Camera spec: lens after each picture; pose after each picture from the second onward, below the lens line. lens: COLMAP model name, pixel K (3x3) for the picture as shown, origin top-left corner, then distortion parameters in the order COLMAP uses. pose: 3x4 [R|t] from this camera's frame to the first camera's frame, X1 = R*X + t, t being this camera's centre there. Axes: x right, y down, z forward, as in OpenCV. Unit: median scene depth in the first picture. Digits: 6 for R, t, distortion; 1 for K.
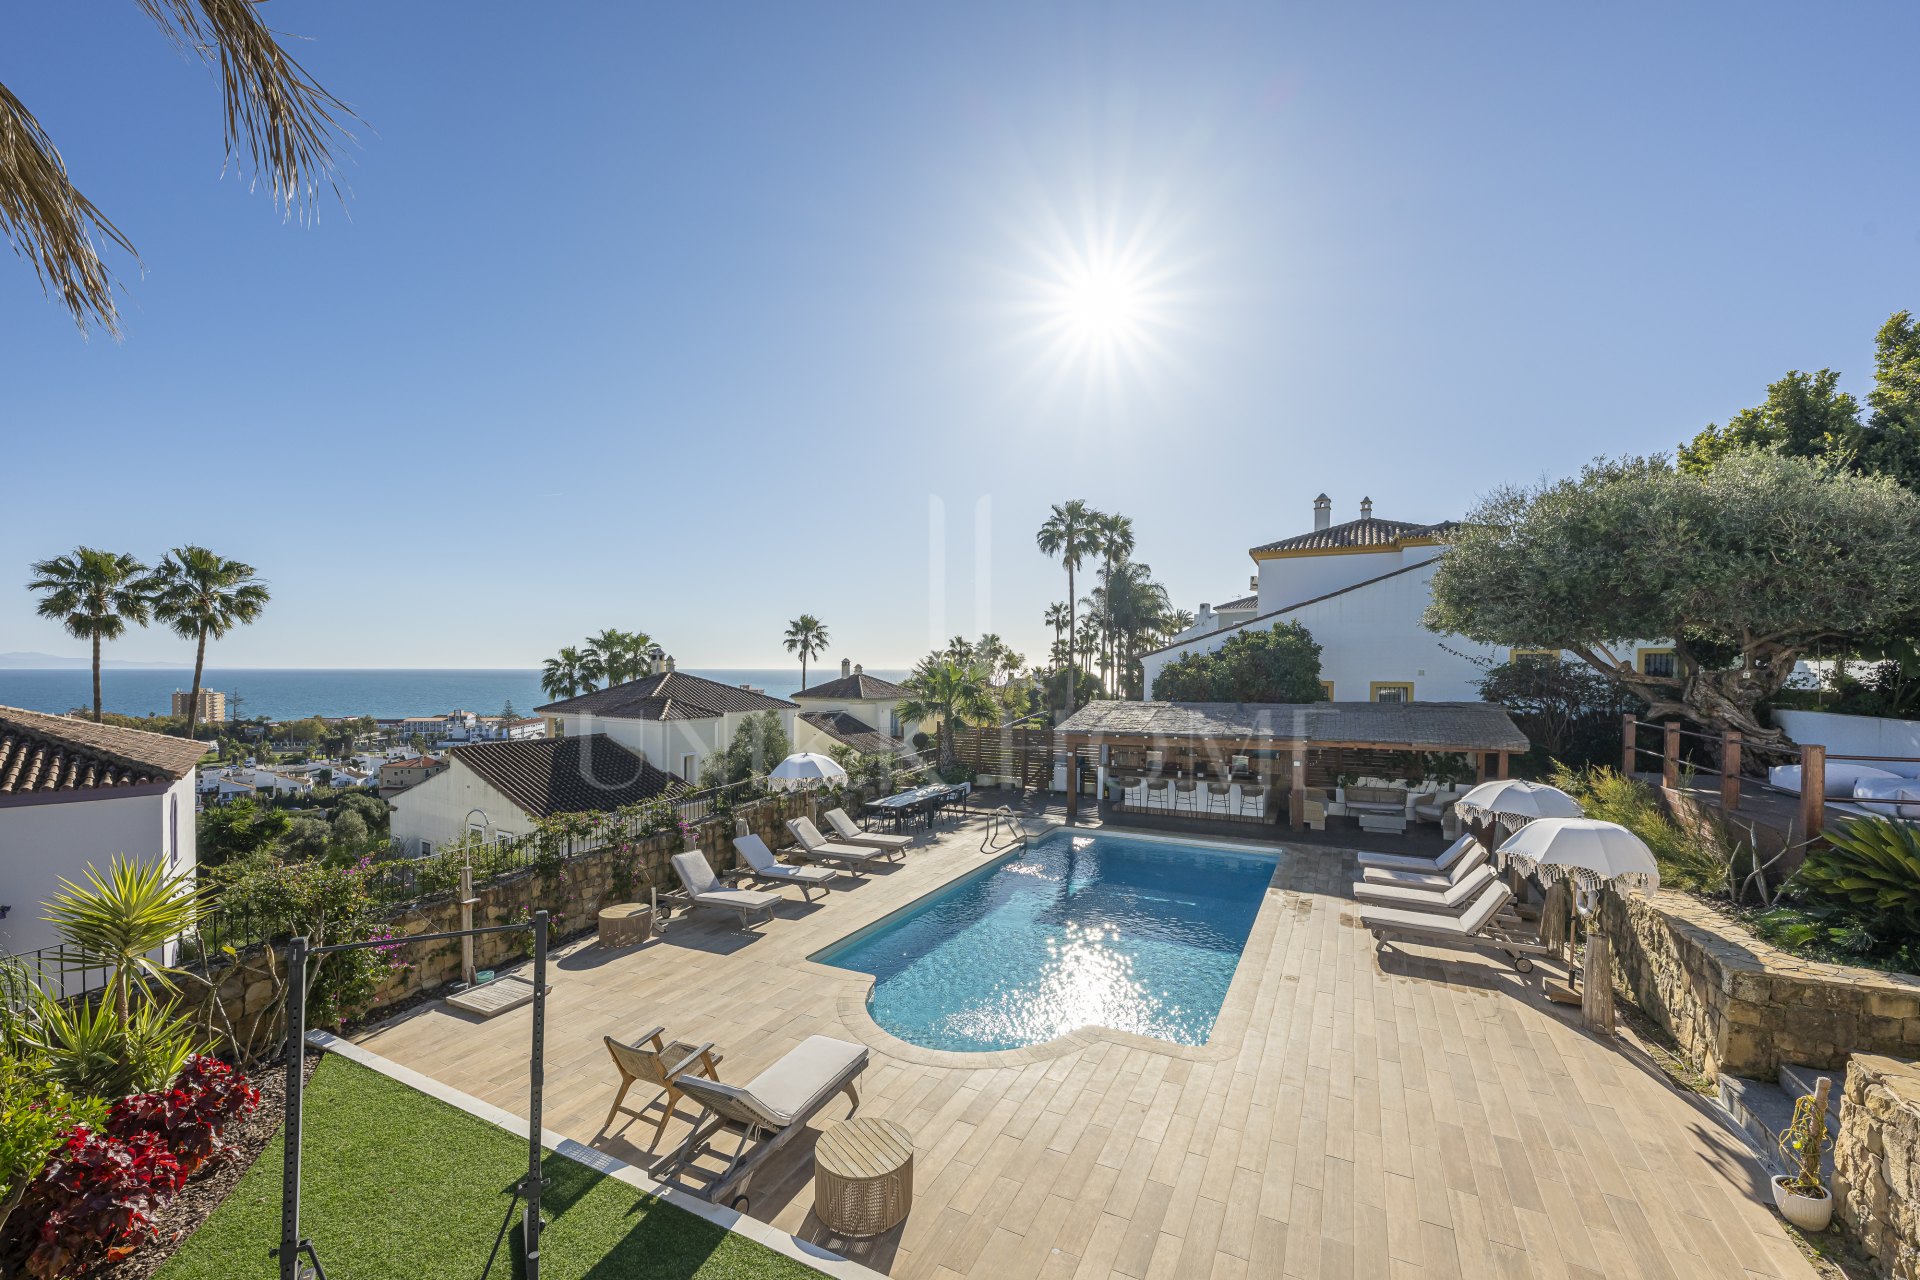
lens RADIAL K [[792.5, 0, 951.3], [0, 792.5, 657.7], [0, 0, 1]] dist [0.007178, -0.000174]
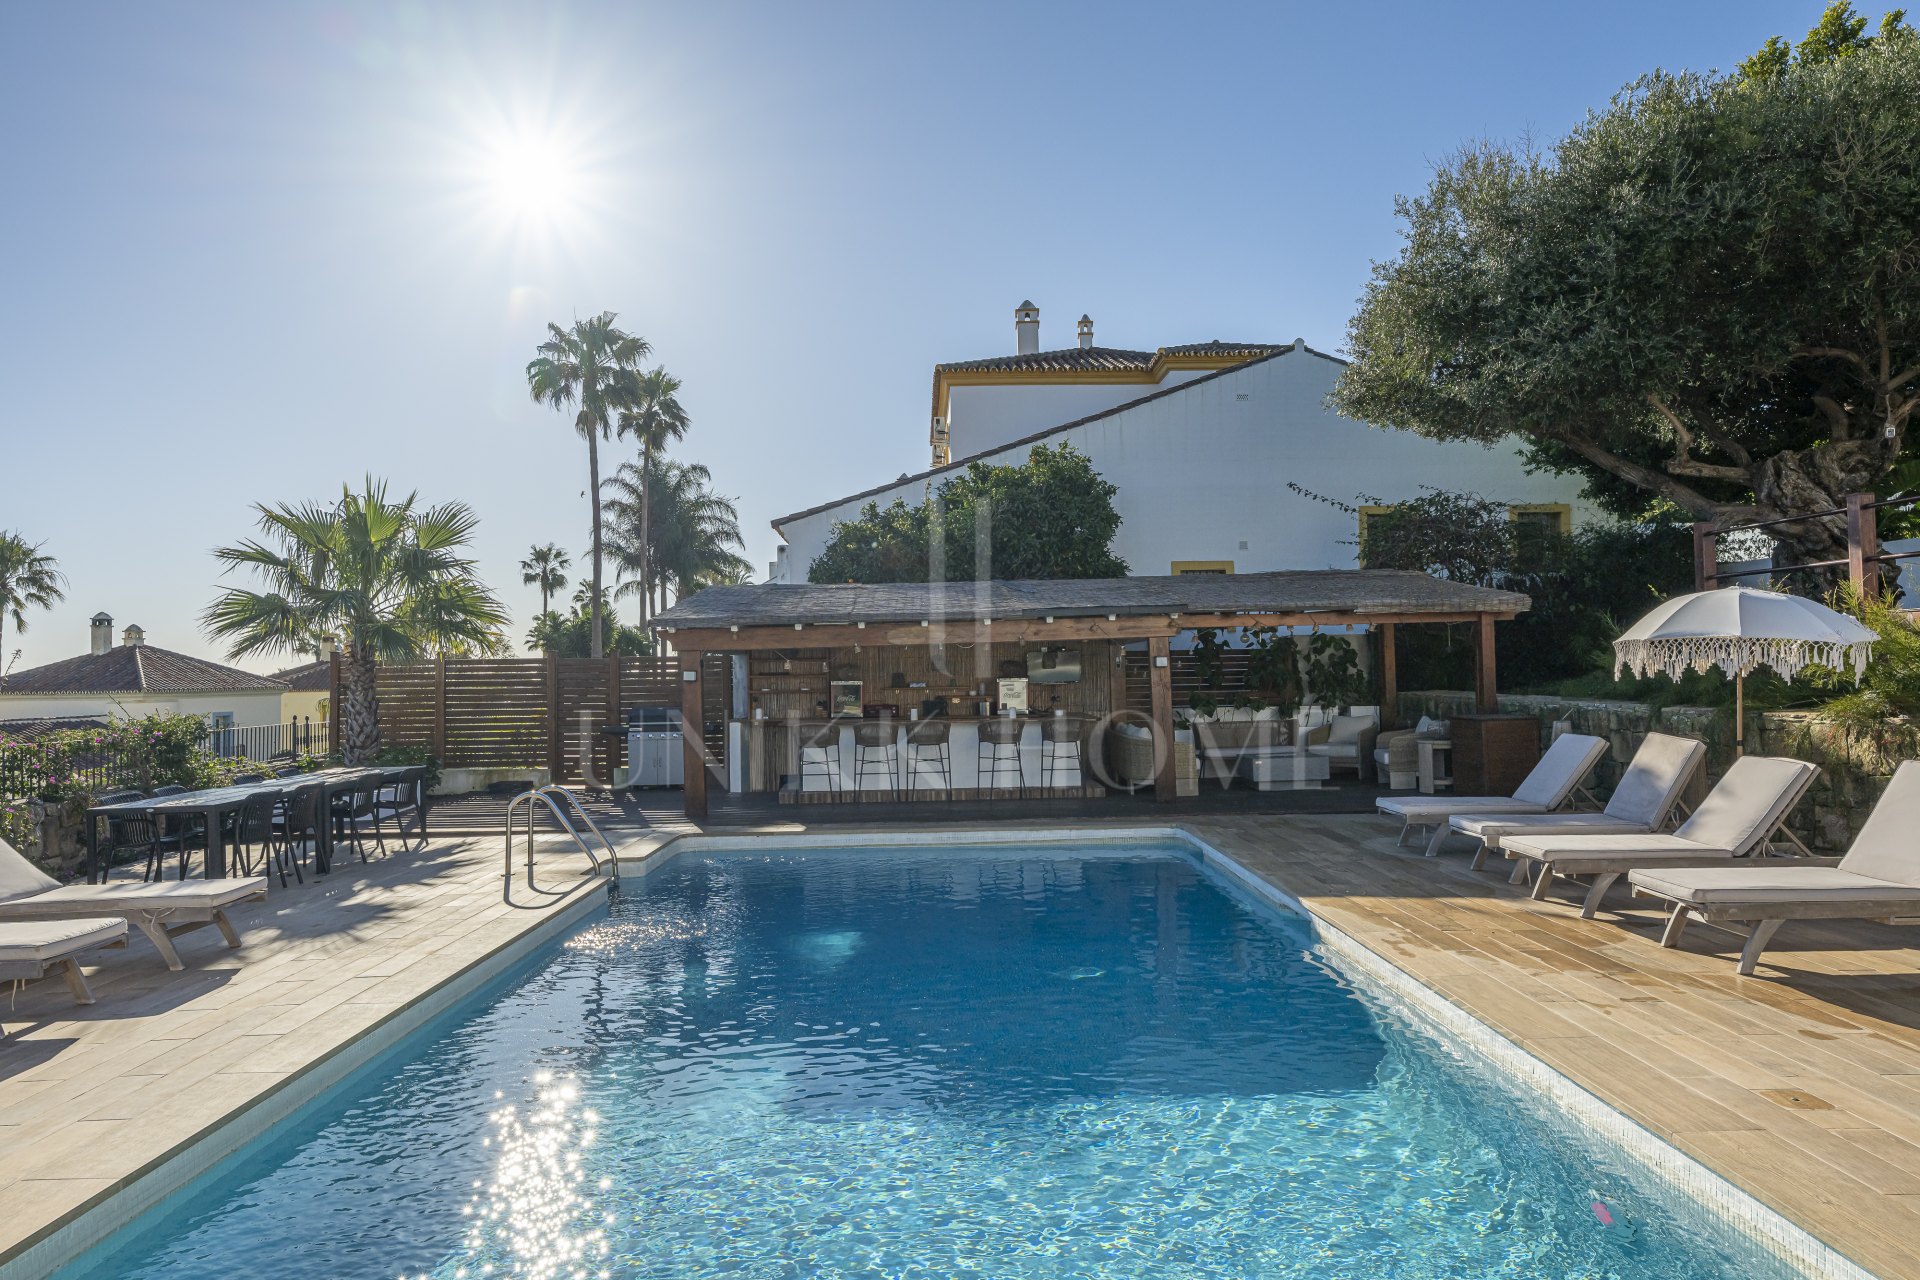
lens RADIAL K [[1173.6, 0, 958.3], [0, 1173.6, 643.9], [0, 0, 1]] dist [0.010039, 0.003545]
pose [[0.885344, -0.018880, 0.464554, -0.010175], [0.025125, 0.999658, -0.007257, 0.066675], [-0.464258, 0.018097, 0.885515, 0.217599]]
